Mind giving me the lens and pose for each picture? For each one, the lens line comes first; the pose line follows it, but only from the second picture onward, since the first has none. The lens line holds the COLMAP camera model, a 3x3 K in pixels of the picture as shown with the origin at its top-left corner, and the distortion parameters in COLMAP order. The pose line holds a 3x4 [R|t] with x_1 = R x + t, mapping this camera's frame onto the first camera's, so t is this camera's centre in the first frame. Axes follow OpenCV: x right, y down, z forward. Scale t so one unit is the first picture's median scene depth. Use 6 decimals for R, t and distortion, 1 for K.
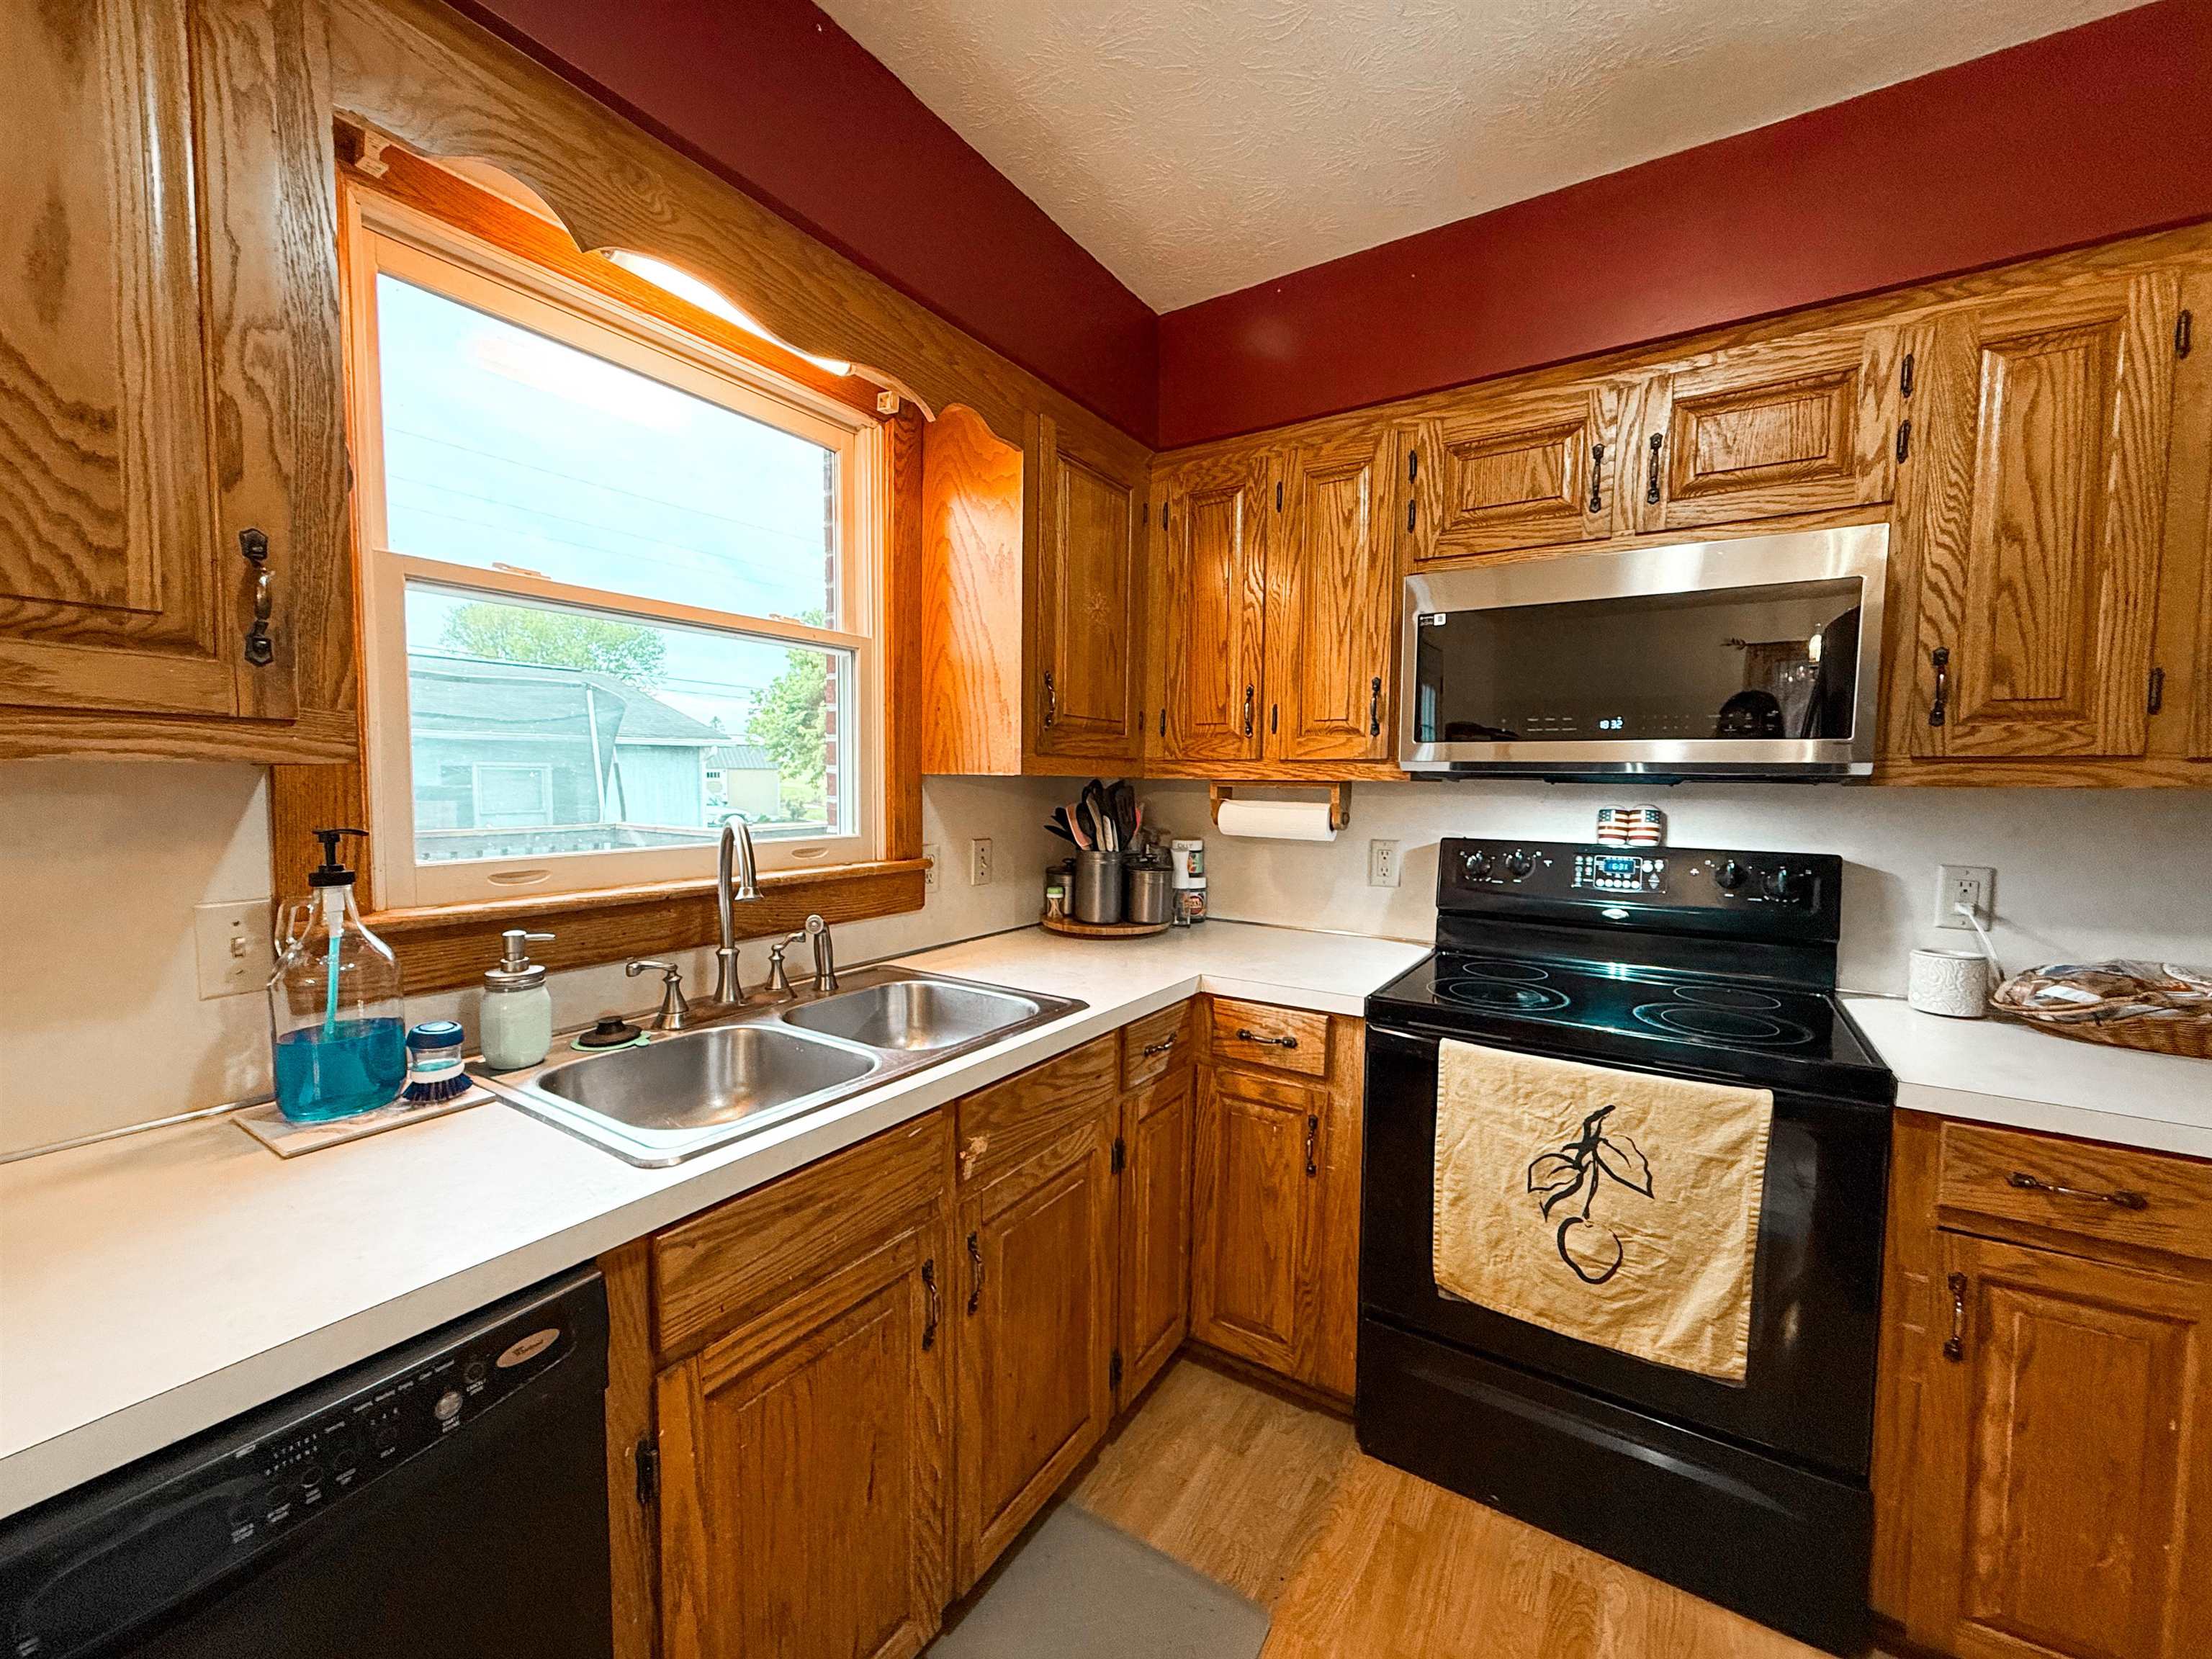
lens RADIAL K [[881.2, 0, 1106.0], [0, 881.2, 829.5], [0, 0, 1]] dist [-0.000714, 0.000750]
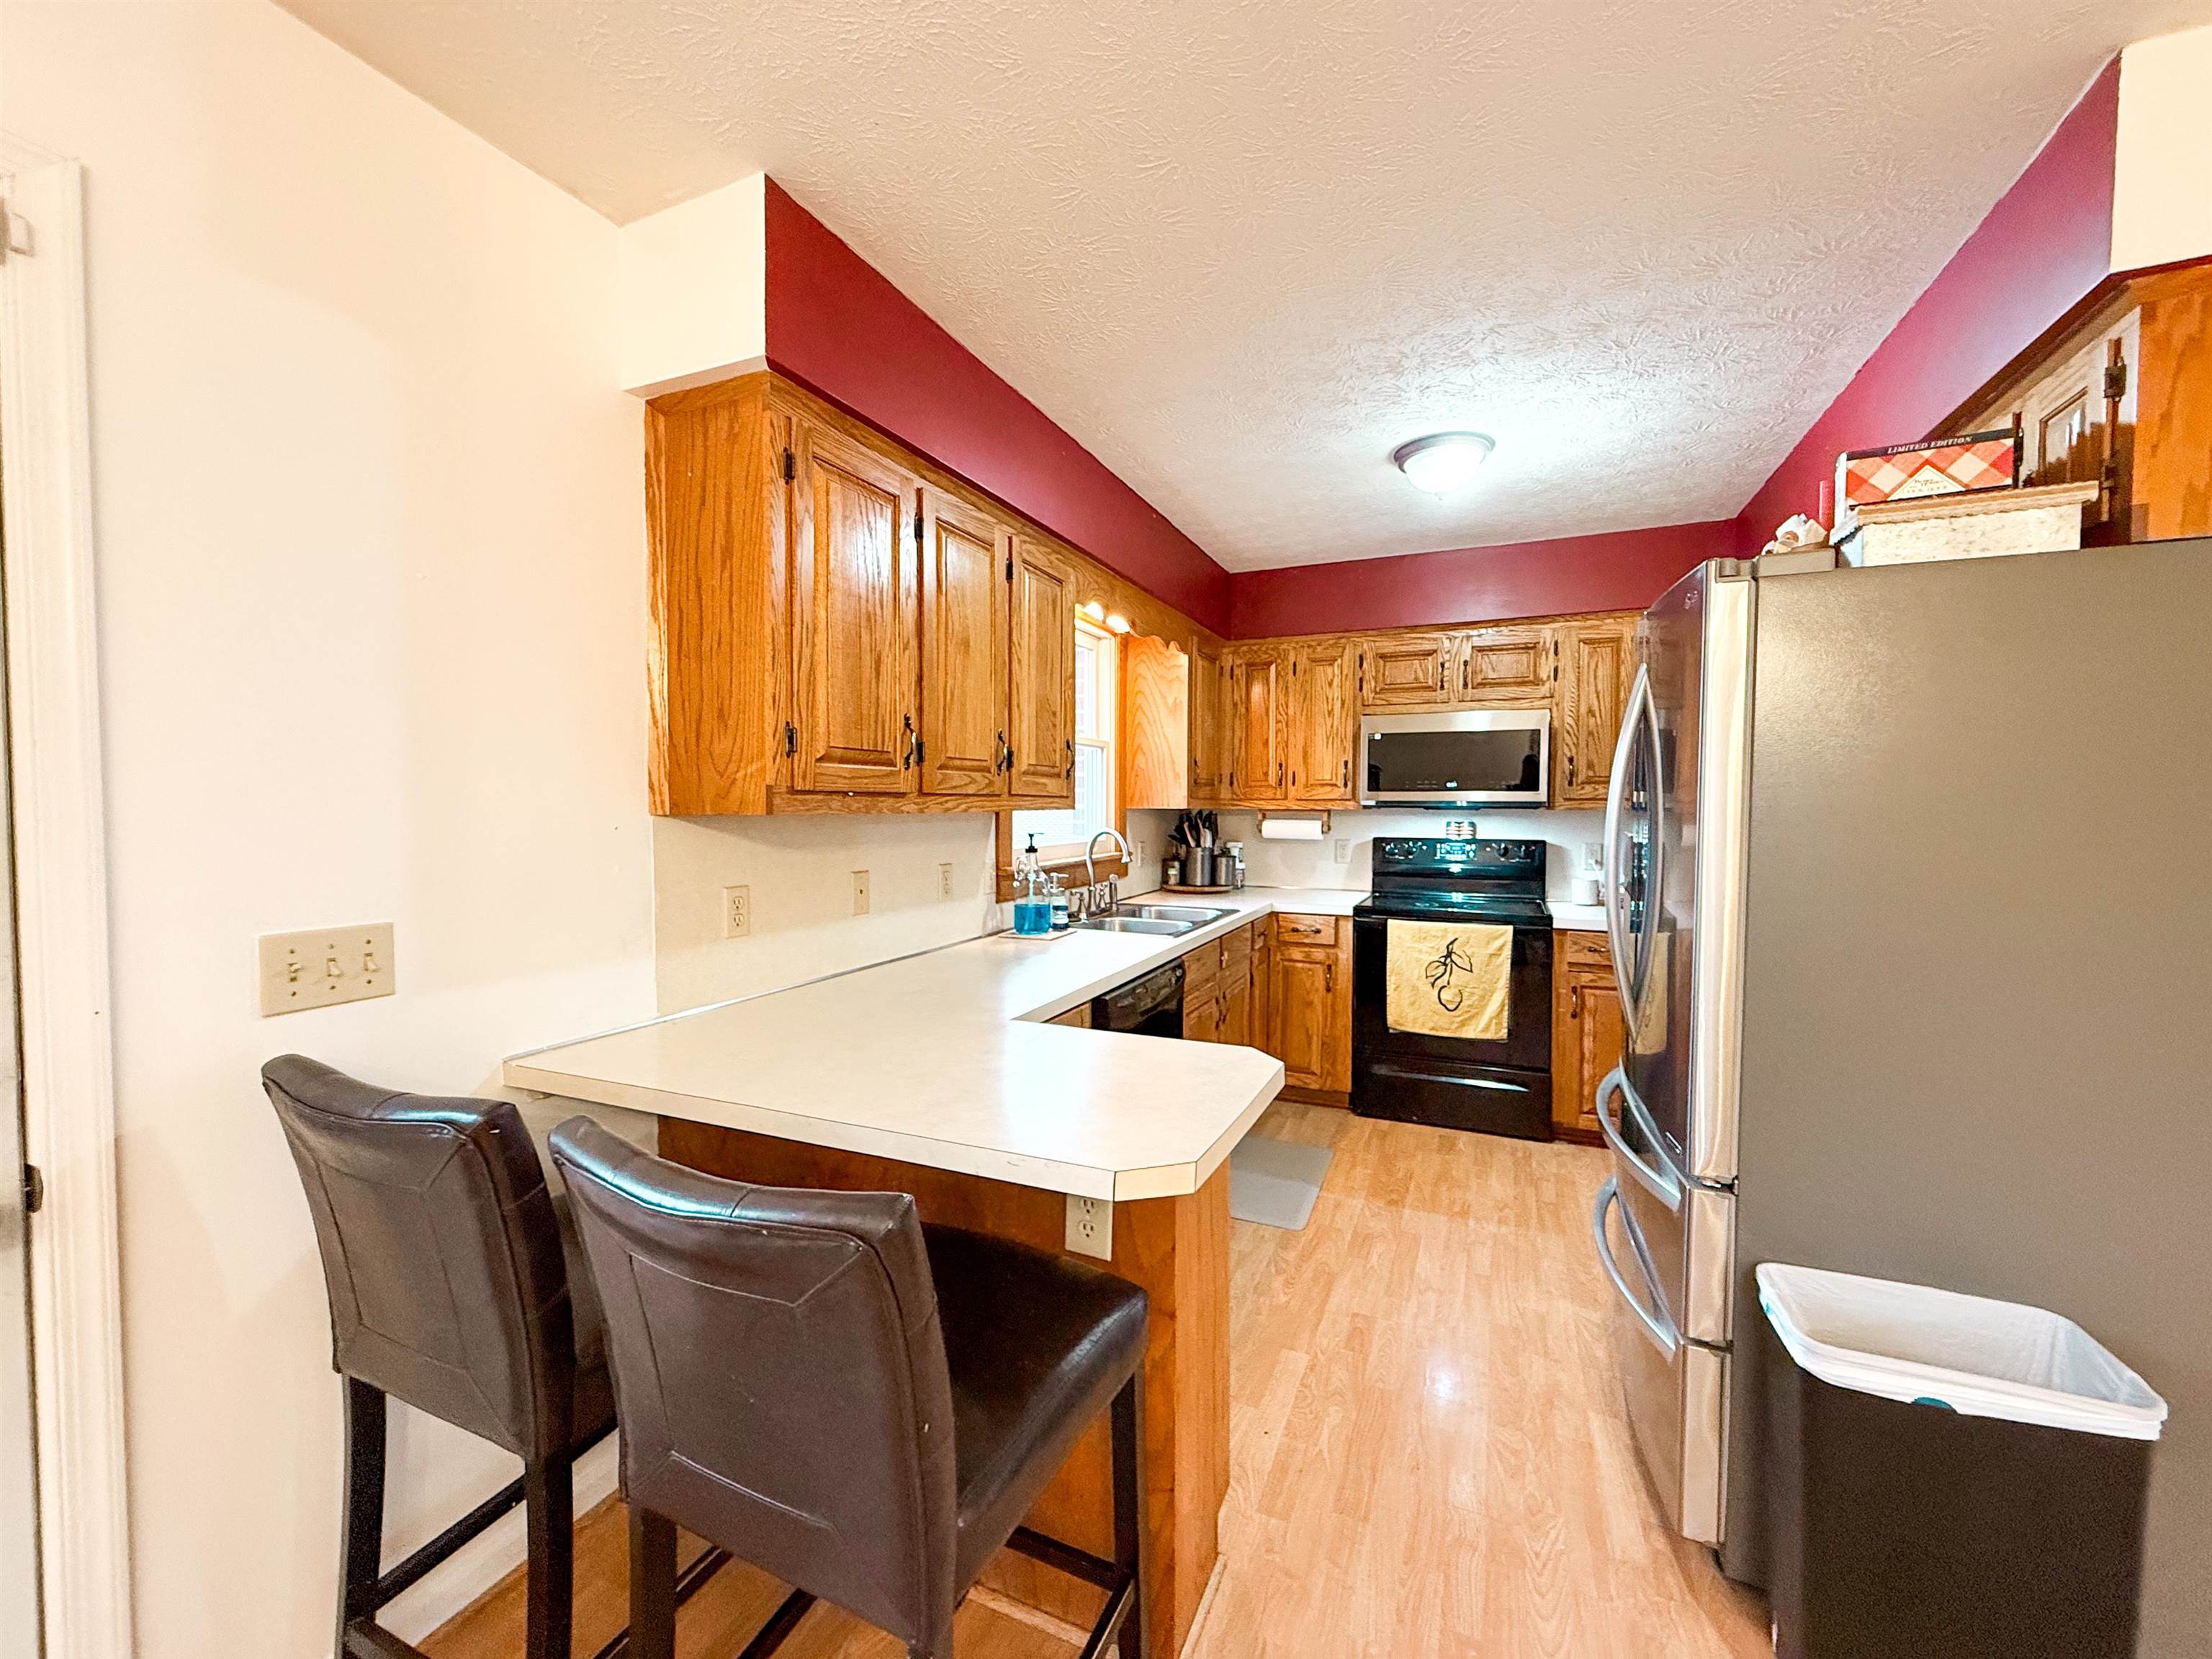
lens RADIAL K [[892.0, 0, 1106.0], [0, 892.0, 829.5], [0, 0, 1]] dist [0.001116, 0.000008]
pose [[0.987559, -0.013068, 0.156705, -0.658765], [0.017776, 0.999431, -0.028680, 0.047942], [-0.156241, 0.031109, 0.987229, -1.113250]]
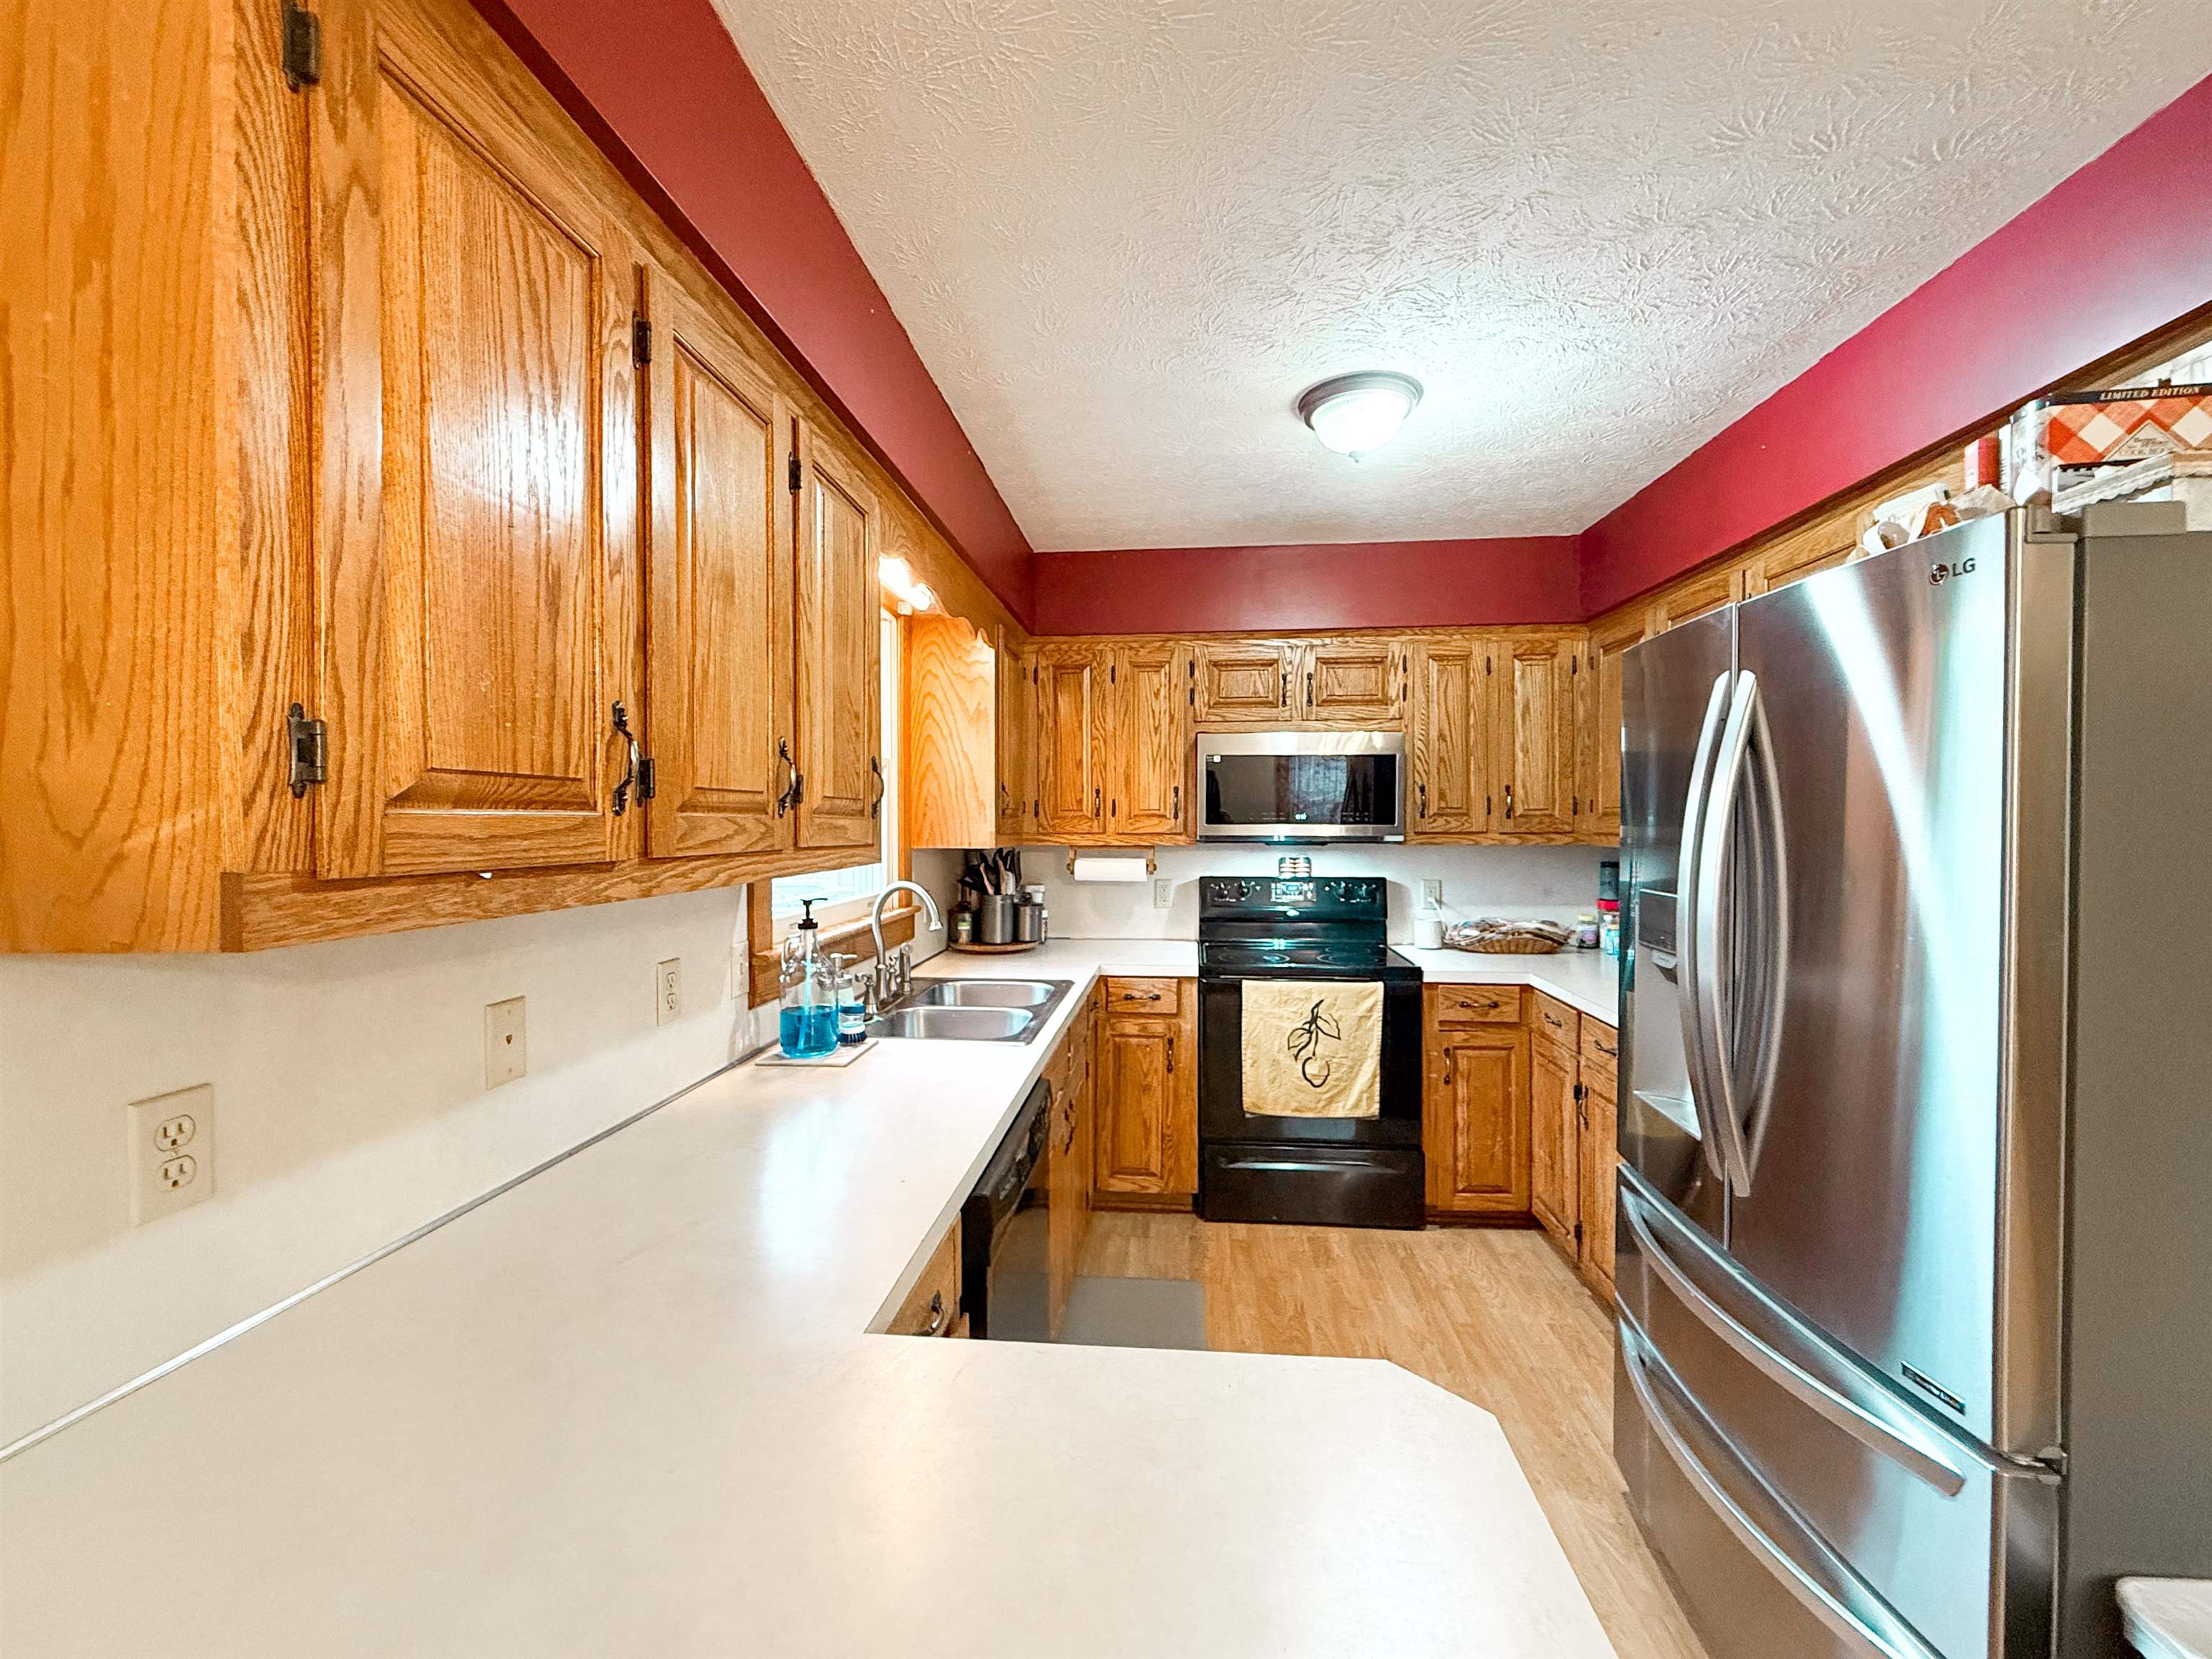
lens RADIAL K [[906.5, 0, 1106.0], [0, 906.5, 829.5], [0, 0, 1]] dist [0.000723, 0.000606]
pose [[0.886048, -0.016480, 0.463300, -0.725363], [0.039102, 0.998463, -0.039266, -0.024682], [-0.461941, 0.052907, 0.885331, -0.579991]]
